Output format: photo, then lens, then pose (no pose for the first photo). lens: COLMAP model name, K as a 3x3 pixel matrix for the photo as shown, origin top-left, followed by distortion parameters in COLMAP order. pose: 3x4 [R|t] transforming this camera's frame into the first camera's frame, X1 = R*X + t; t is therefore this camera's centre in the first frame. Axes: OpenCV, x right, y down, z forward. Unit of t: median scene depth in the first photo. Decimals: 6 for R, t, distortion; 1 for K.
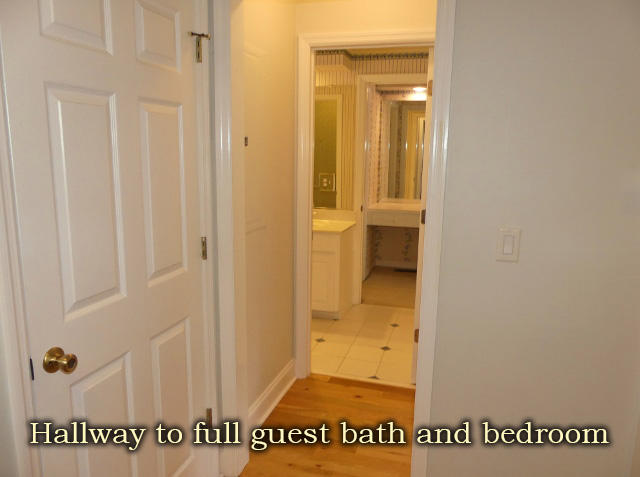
lens RADIAL K [[489.7, 0, 320.9], [0, 489.7, 241.4], [0, 0, 1]] dist [-0.016438, 0.022422]
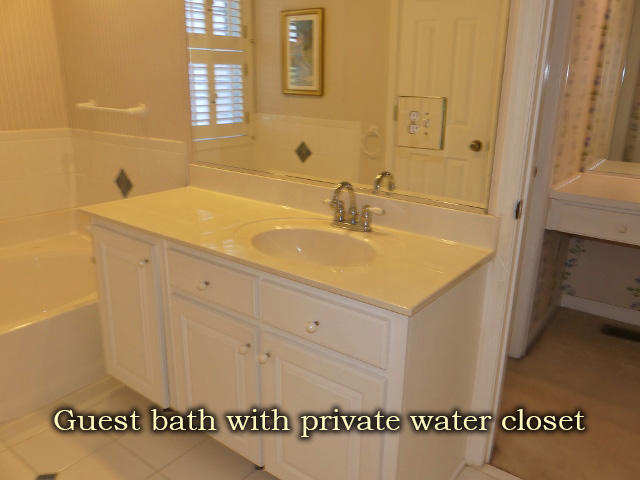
lens RADIAL K [[520.3, 0, 318.5], [0, 520.3, 235.3], [0, 0, 1]] dist [-0.002906, -0.006121]
pose [[0.932005, 0.105599, -0.346721, 0.064741], [-0.064015, 0.989537, 0.129303, -0.069442], [0.356747, -0.098315, 0.929013, 0.480722]]
